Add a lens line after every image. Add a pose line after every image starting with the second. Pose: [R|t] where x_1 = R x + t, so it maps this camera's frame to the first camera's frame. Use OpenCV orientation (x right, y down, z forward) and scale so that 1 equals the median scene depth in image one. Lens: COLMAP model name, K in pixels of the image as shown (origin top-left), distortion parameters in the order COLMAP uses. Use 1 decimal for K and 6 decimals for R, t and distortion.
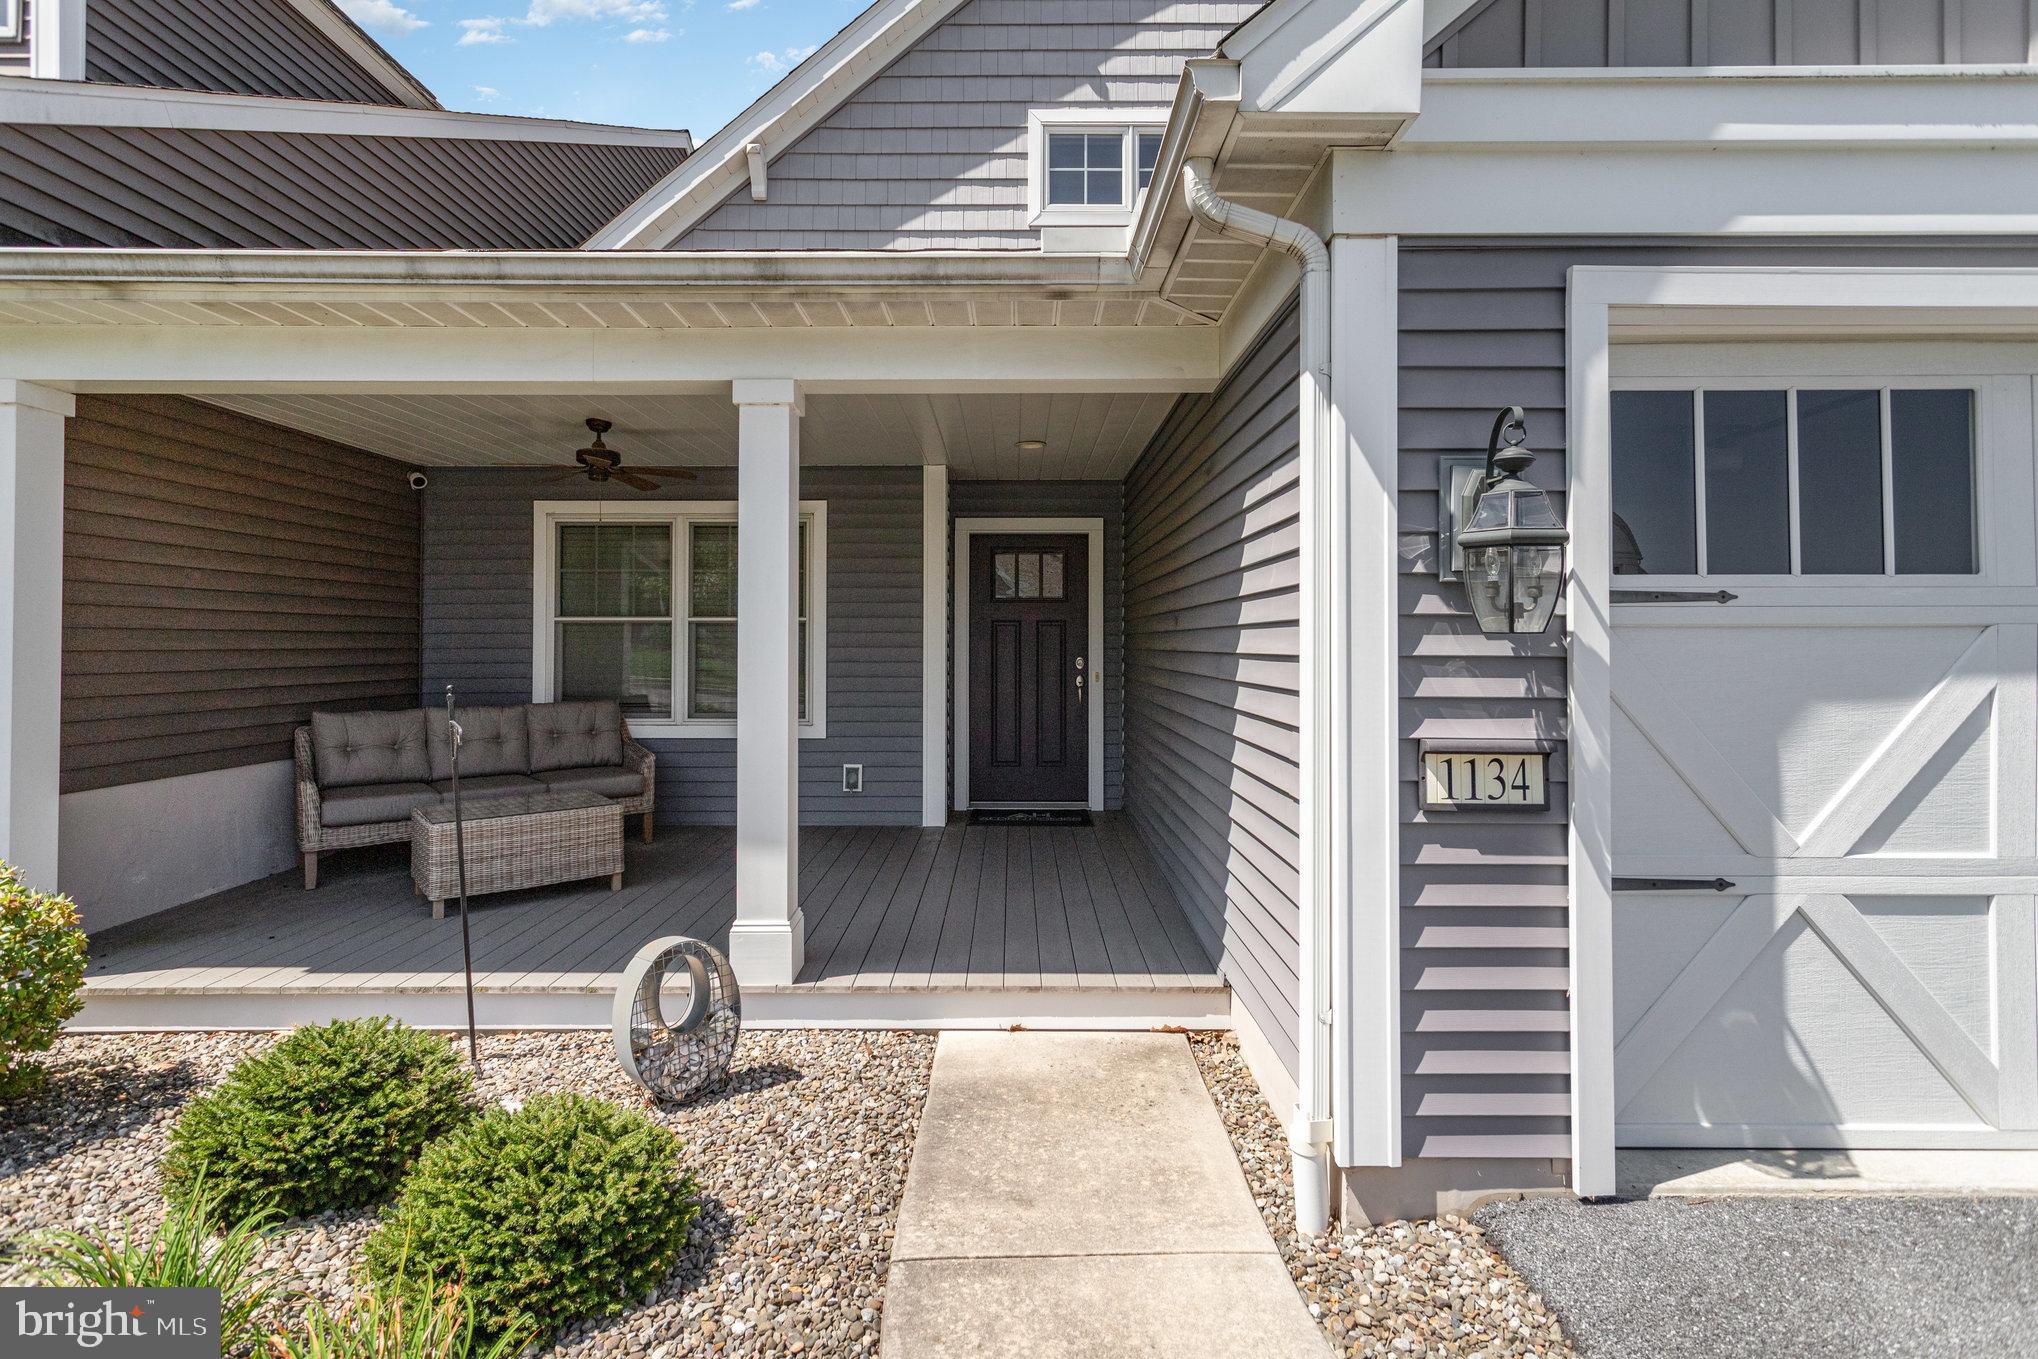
lens RADIAL K [[1017.1, 0, 1020.3], [0, 1017.1, 624.2], [0, 0, 1]] dist [0.002392, 0.016686]
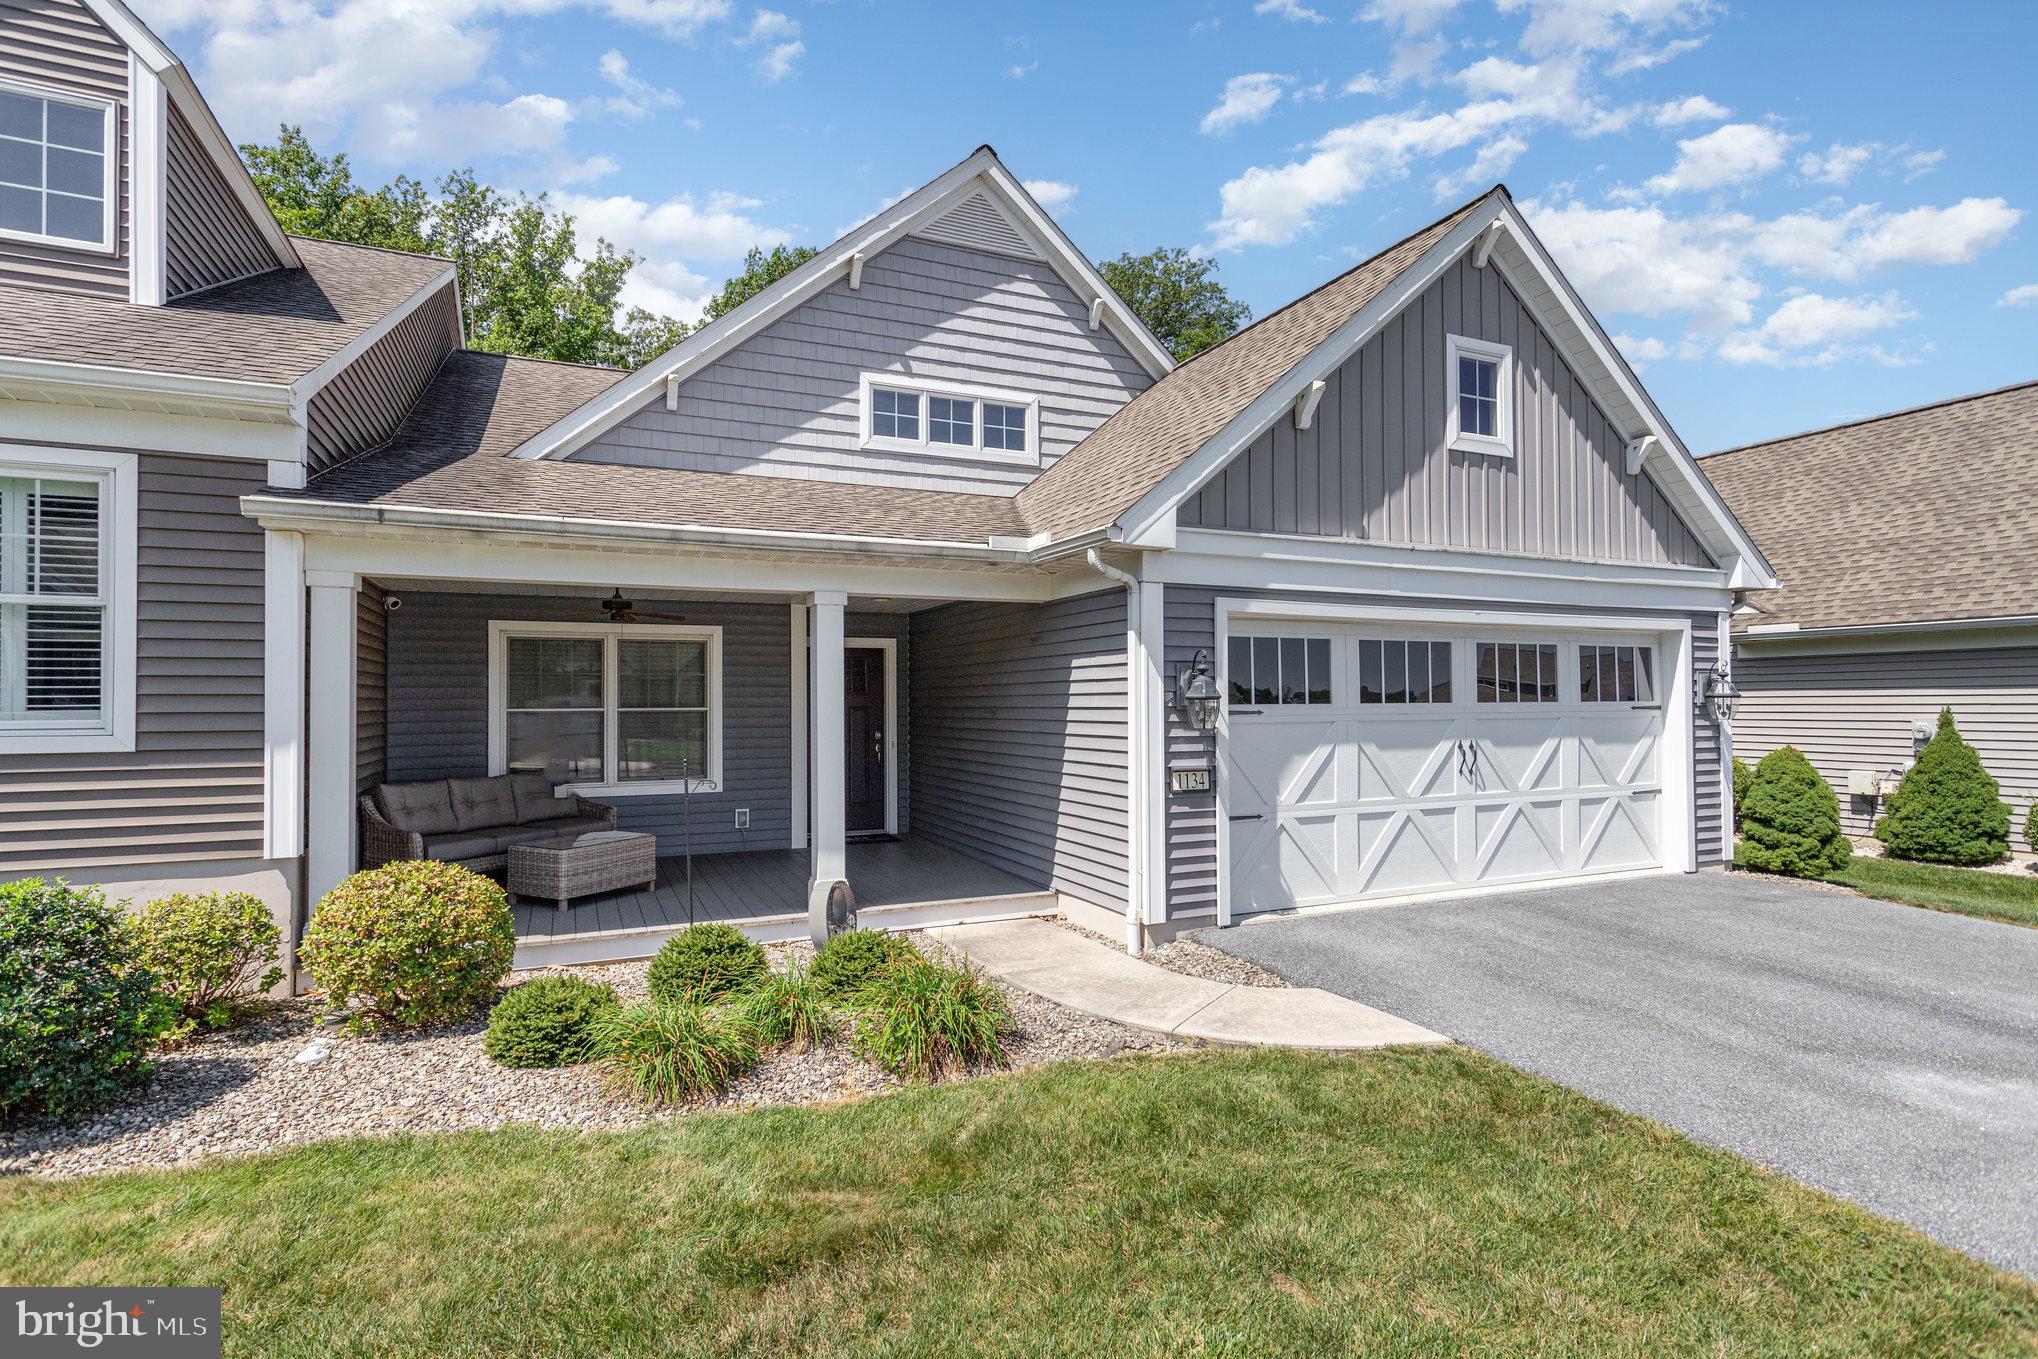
lens RADIAL K [[999.5, 0, 1007.6], [0, 999.5, 678.2], [0, 0, 1]] dist [0.030669, 0.000702]
pose [[0.920654, 0.003498, 0.390364, -0.997480], [-0.000205, 0.999964, -0.008477, -0.096928], [-0.390379, 0.007724, 0.920622, -1.227315]]
